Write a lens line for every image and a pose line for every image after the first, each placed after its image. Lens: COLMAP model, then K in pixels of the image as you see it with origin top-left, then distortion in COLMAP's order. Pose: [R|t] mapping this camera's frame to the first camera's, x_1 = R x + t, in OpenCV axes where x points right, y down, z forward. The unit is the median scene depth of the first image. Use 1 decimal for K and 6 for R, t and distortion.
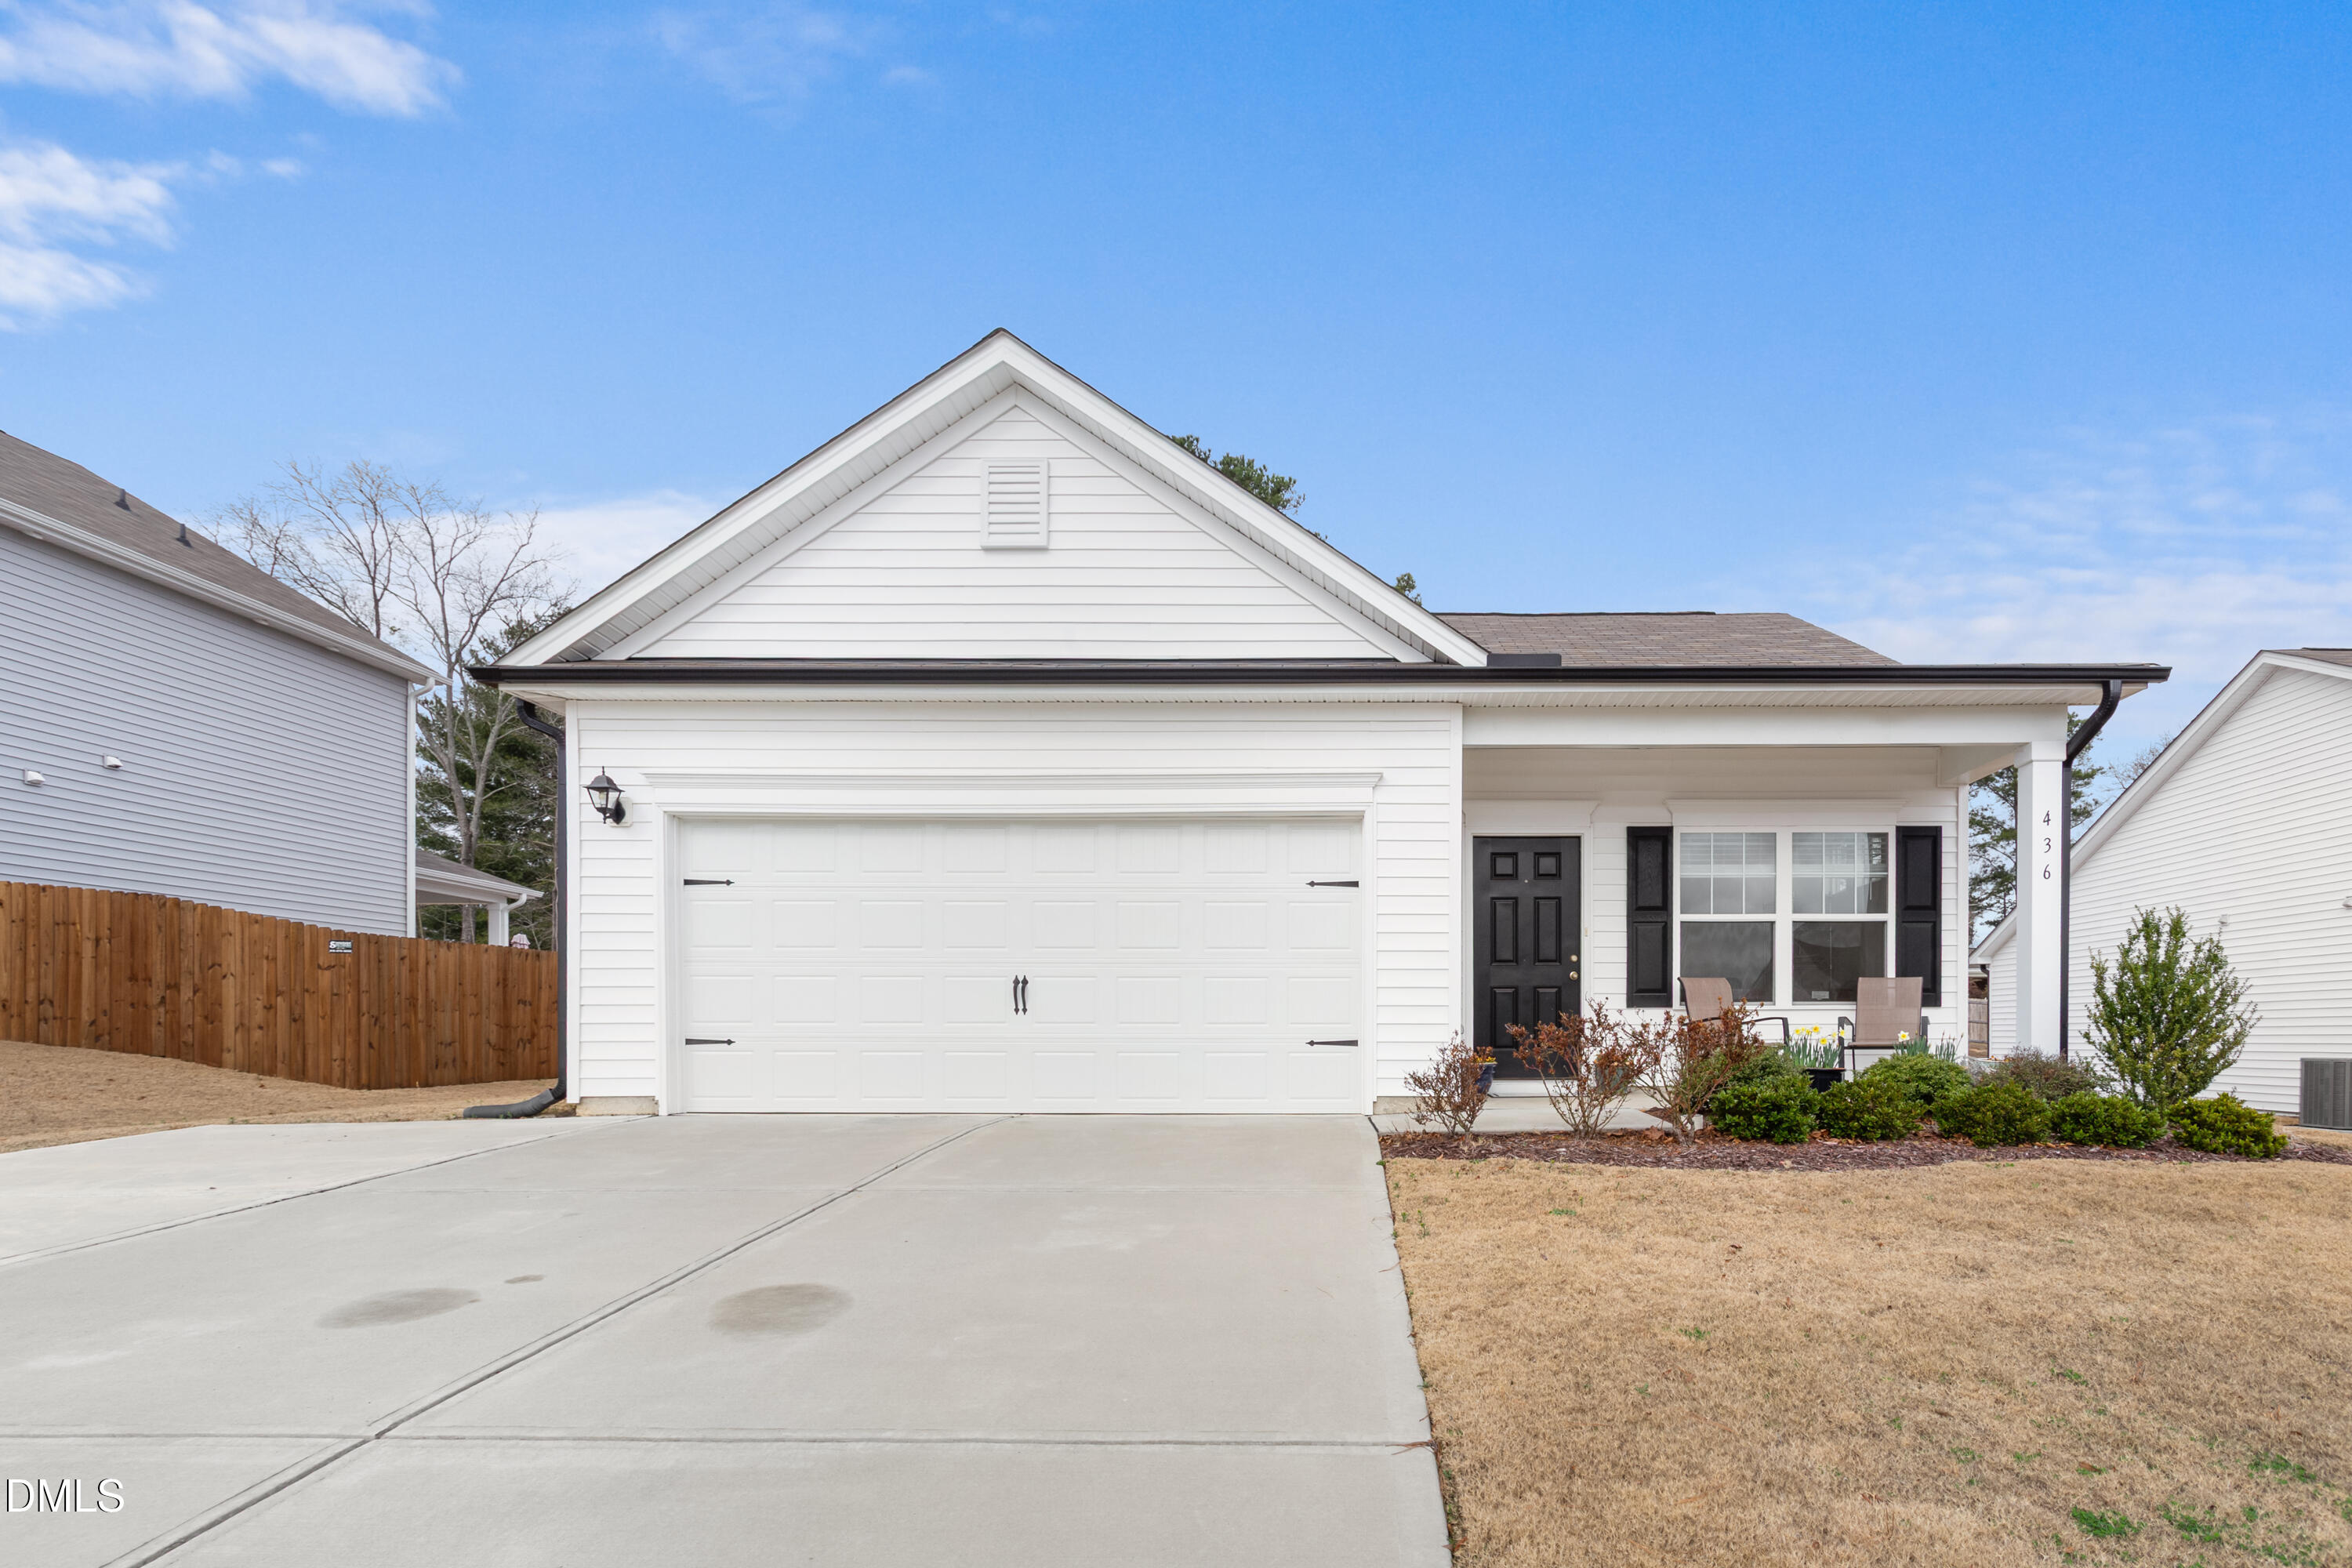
lens RADIAL K [[1205.1, 0, 1337.6], [0, 1205.1, 1049.6], [0, 0, 1]] dist [0.002426, 0.000197]
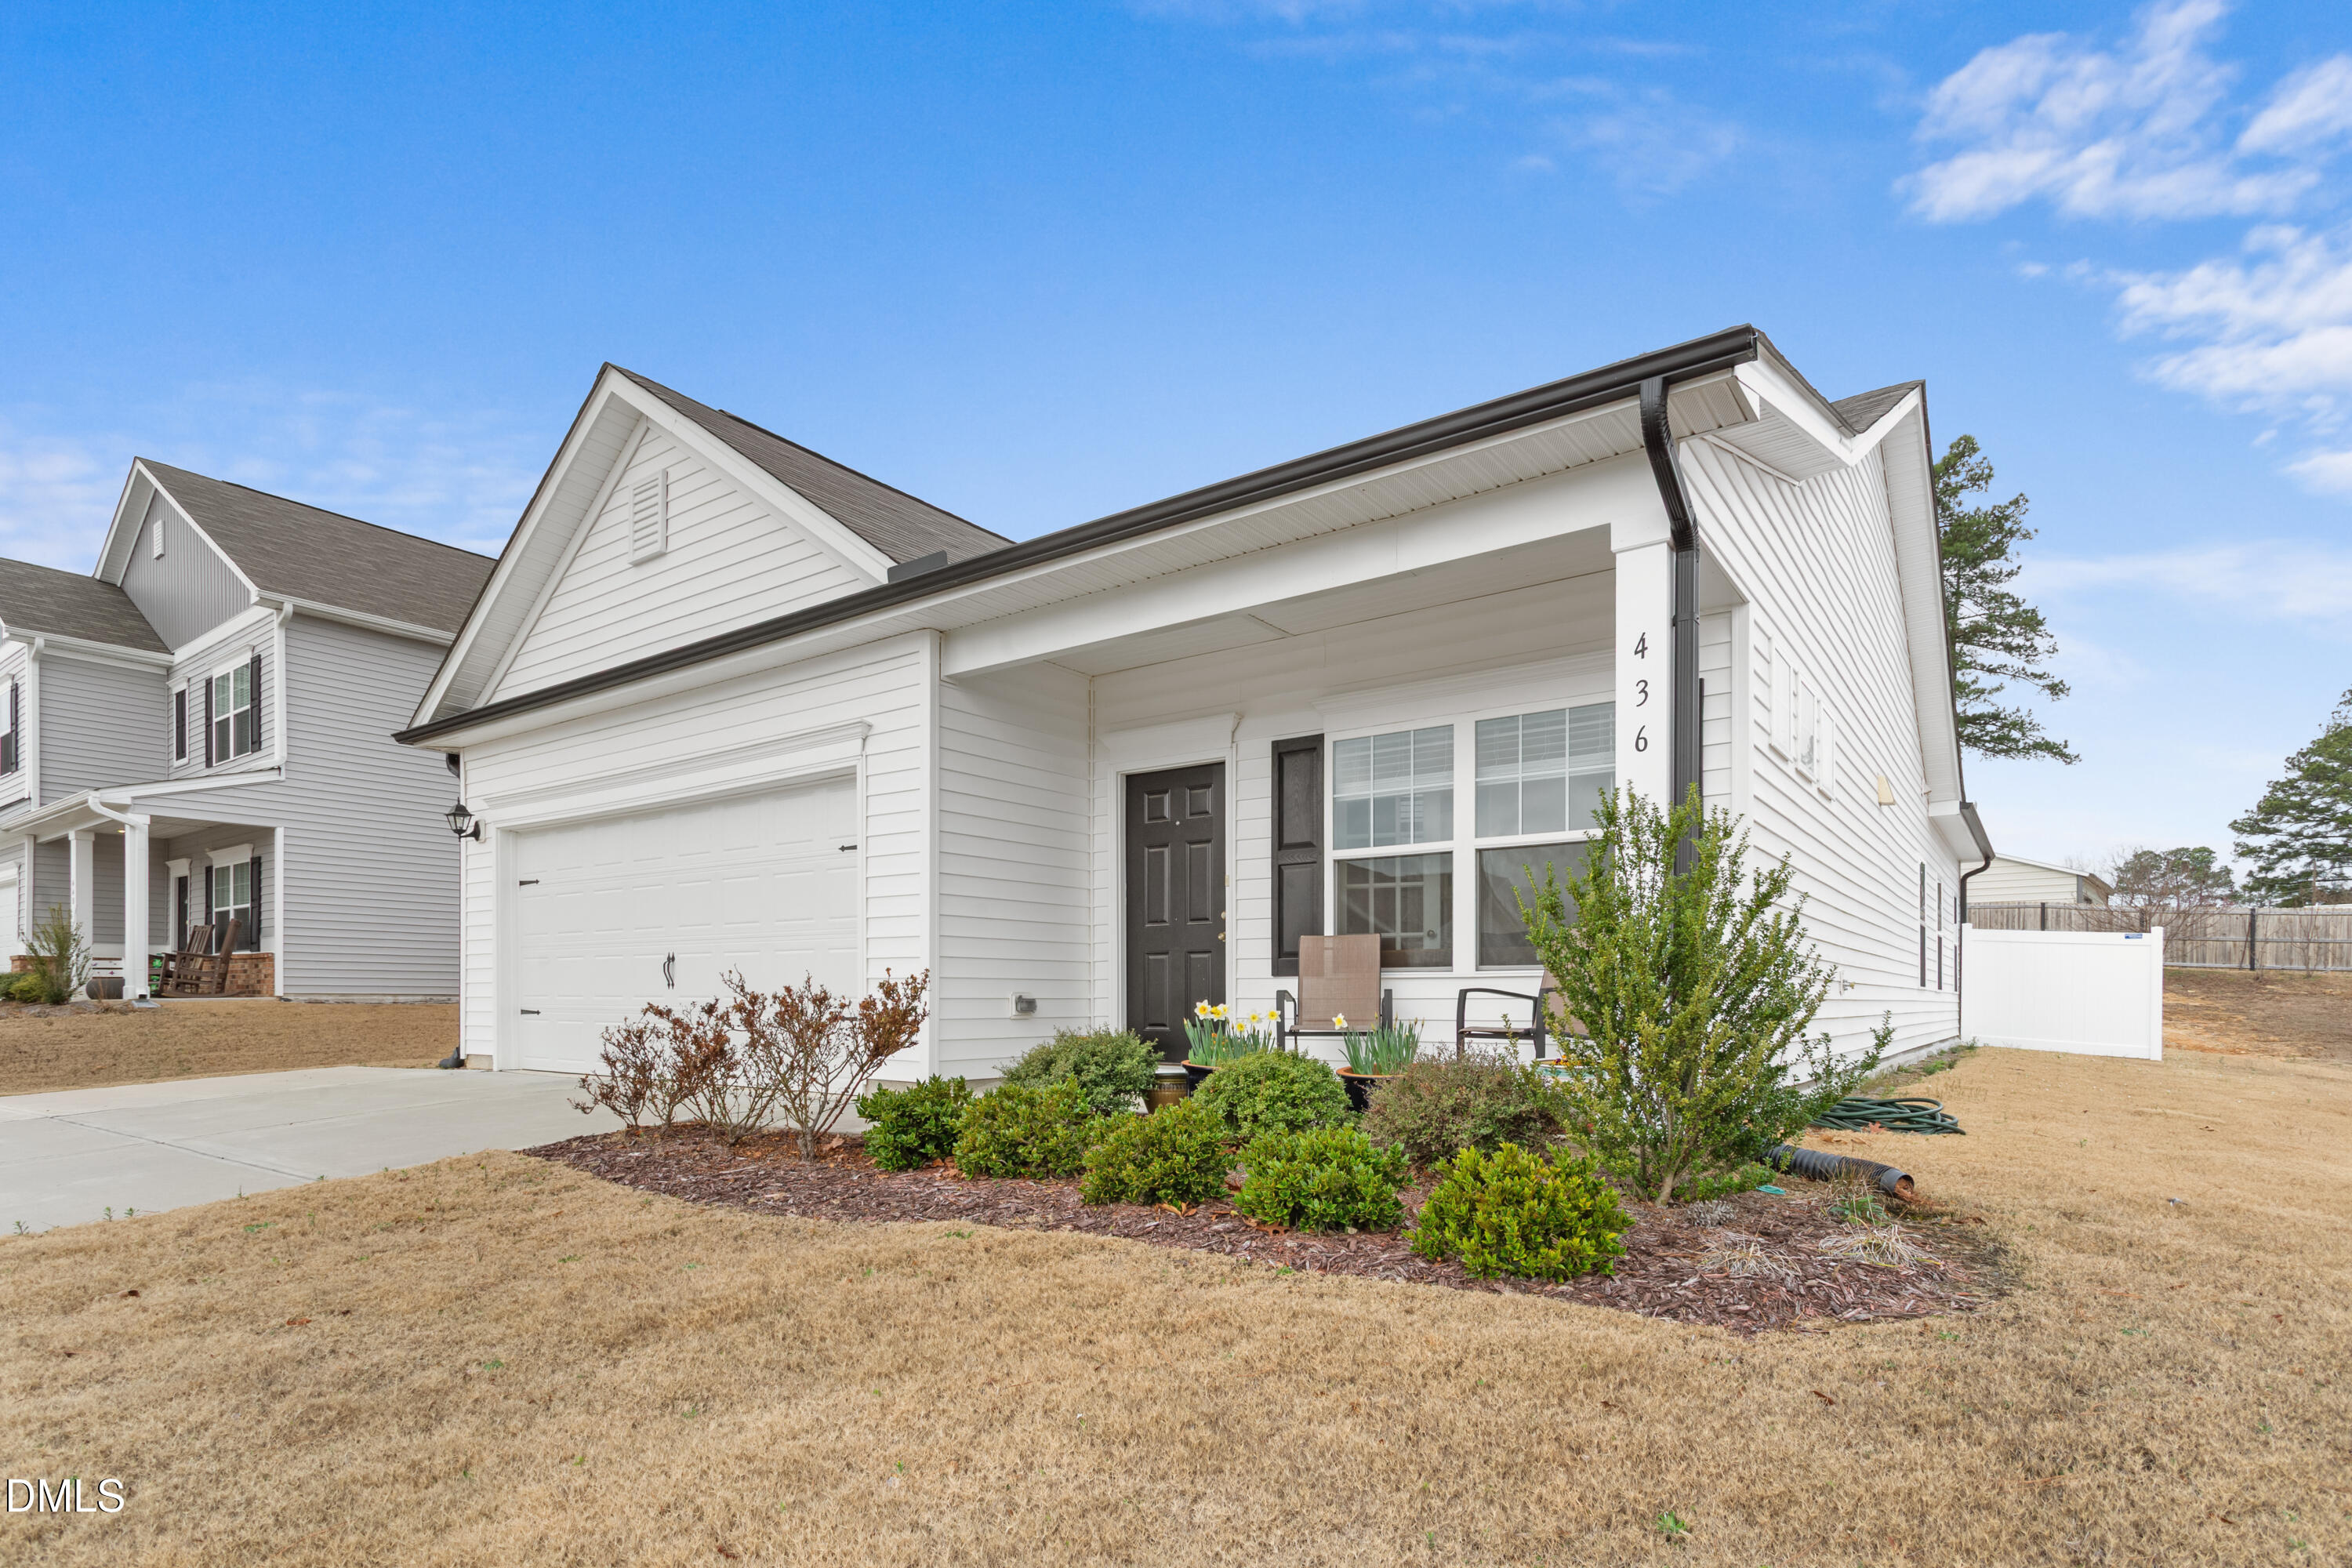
lens RADIAL K [[1191.0, 0, 1180.5], [0, 1191.0, 996.0], [0, 0, 1]] dist [0.001164, 0.000454]
pose [[0.812693, 0.001378, -0.582691, 0.633242], [-0.009054, 0.999906, -0.010263, -0.014990], [0.582622, 0.013616, 0.812629, 0.354347]]
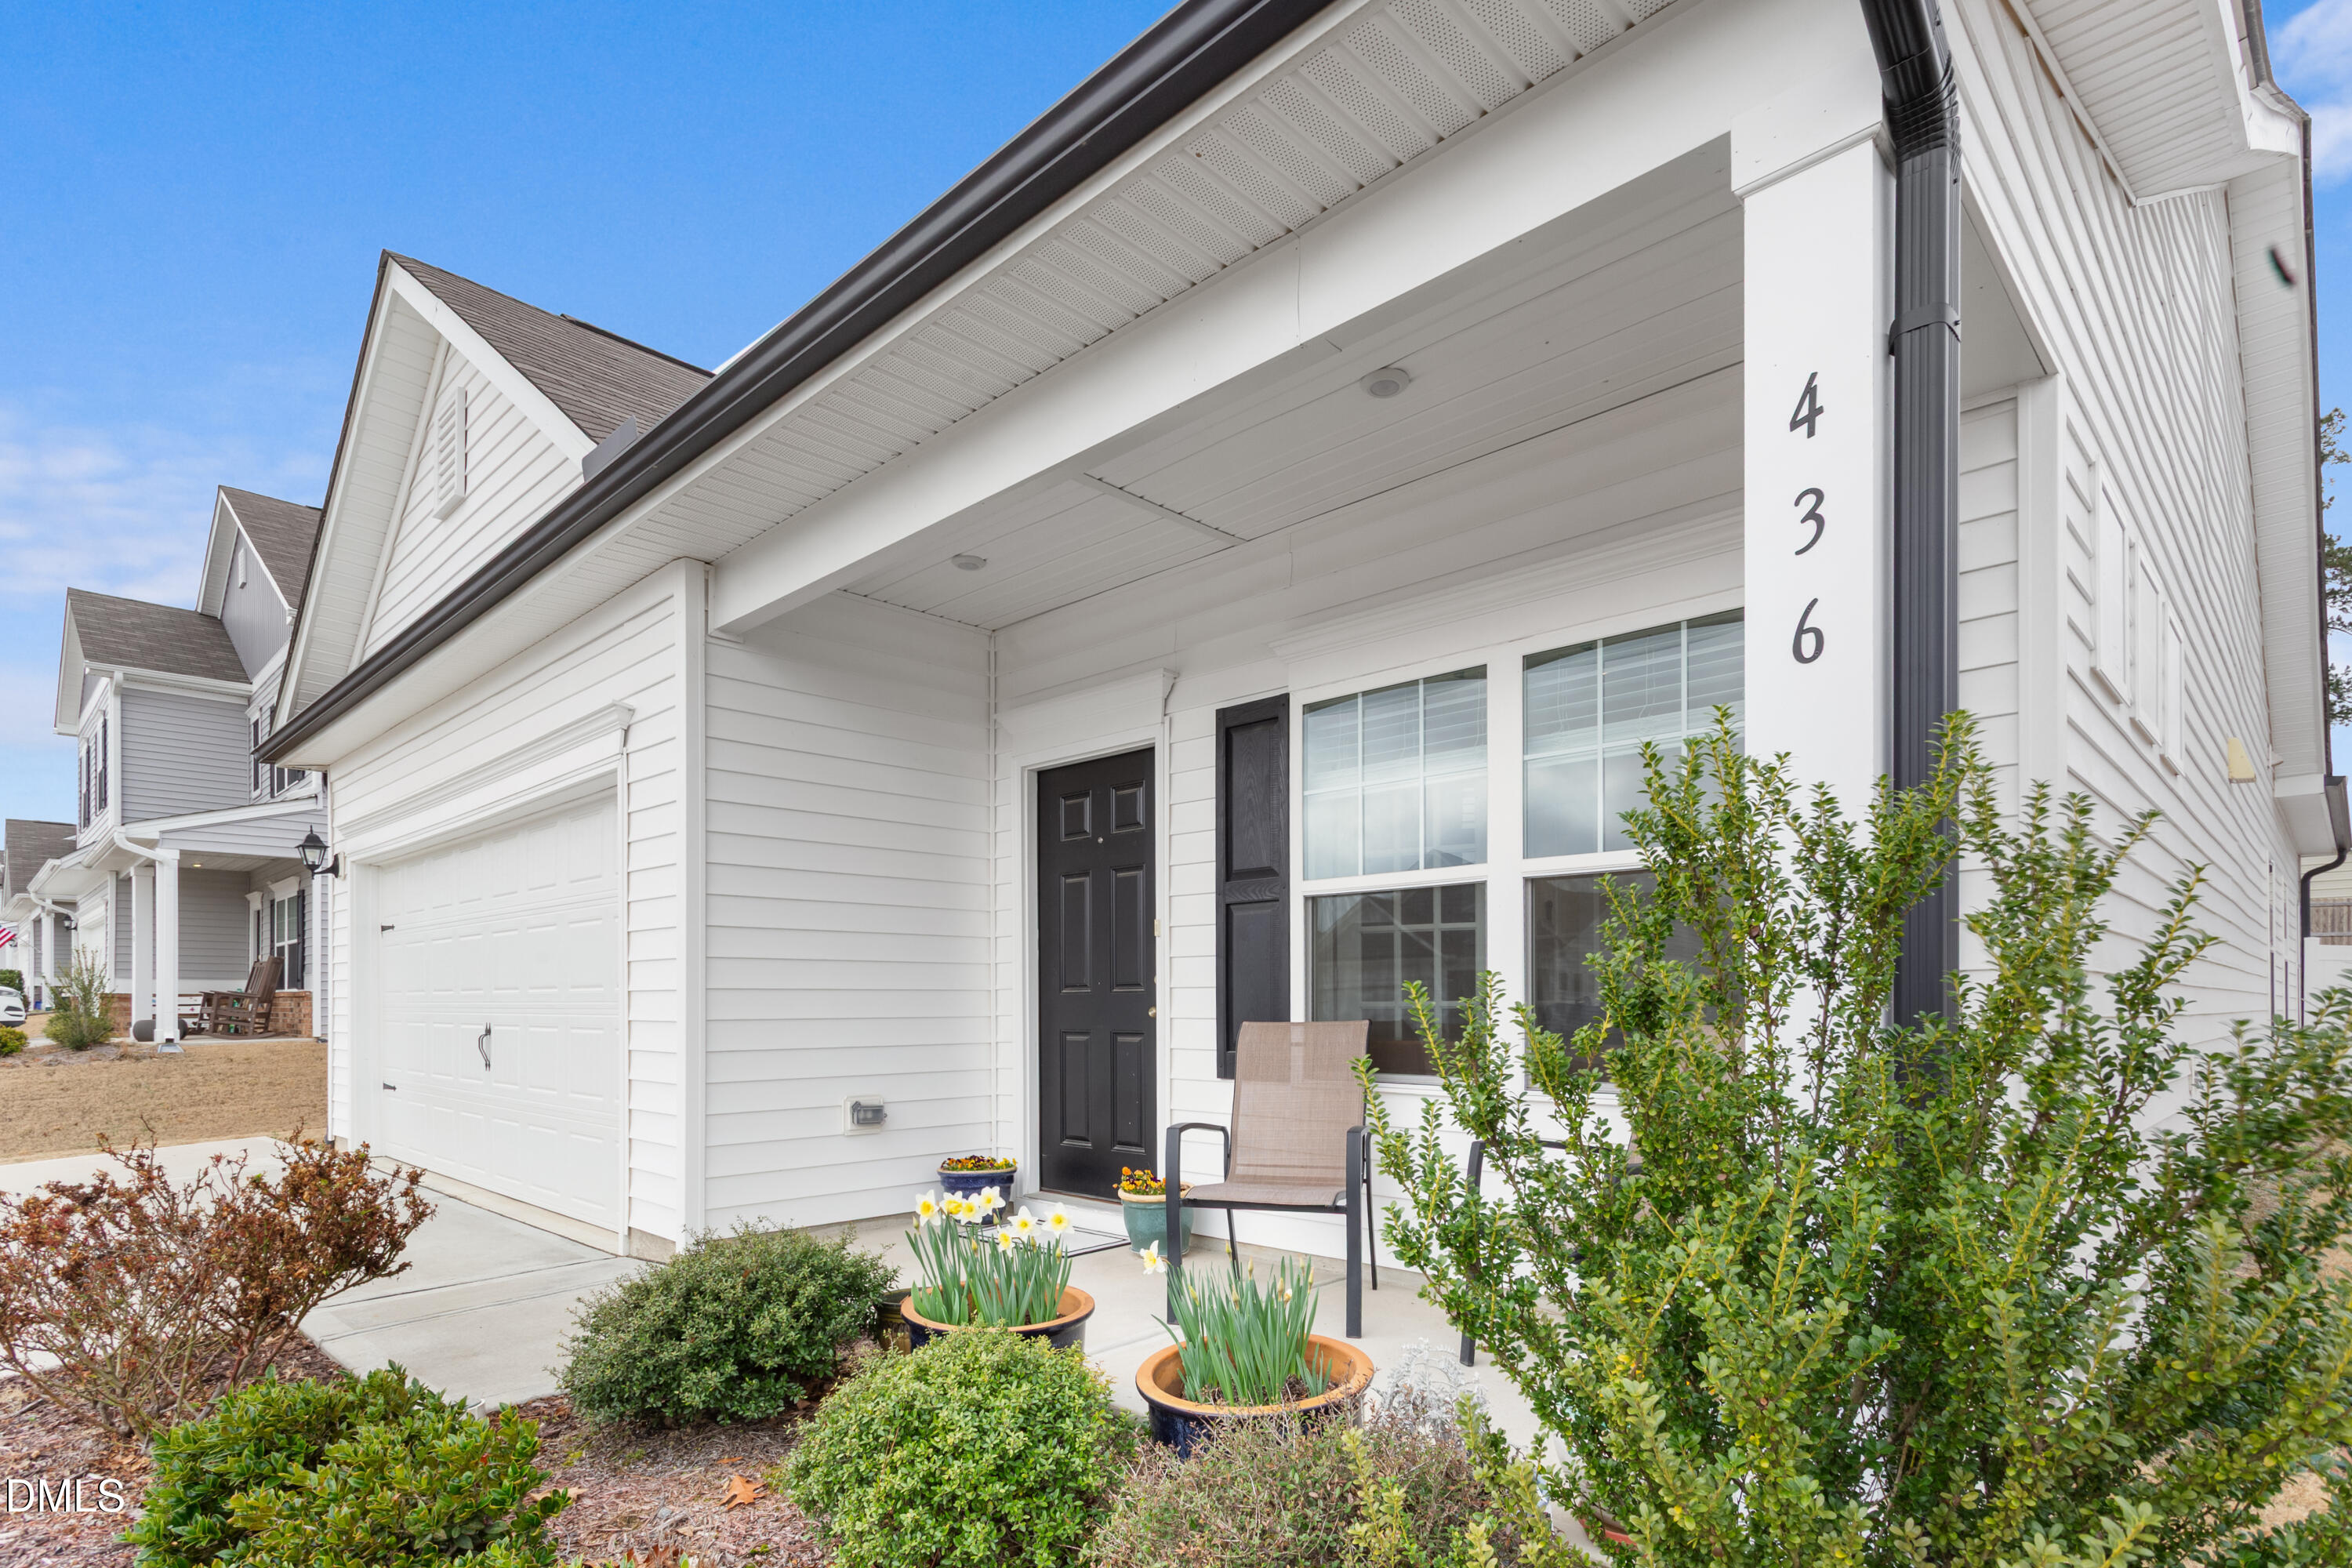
lens RADIAL K [[1218.1, 0, 1171.8], [0, 1218.1, 1004.6], [0, 0, 1]] dist [0.003843, 0.000097]
pose [[0.720443, -0.002409, -0.693510, 0.568147], [-0.005861, 0.999937, -0.009561, -0.060918], [0.693489, 0.010953, 0.720384, 0.634475]]
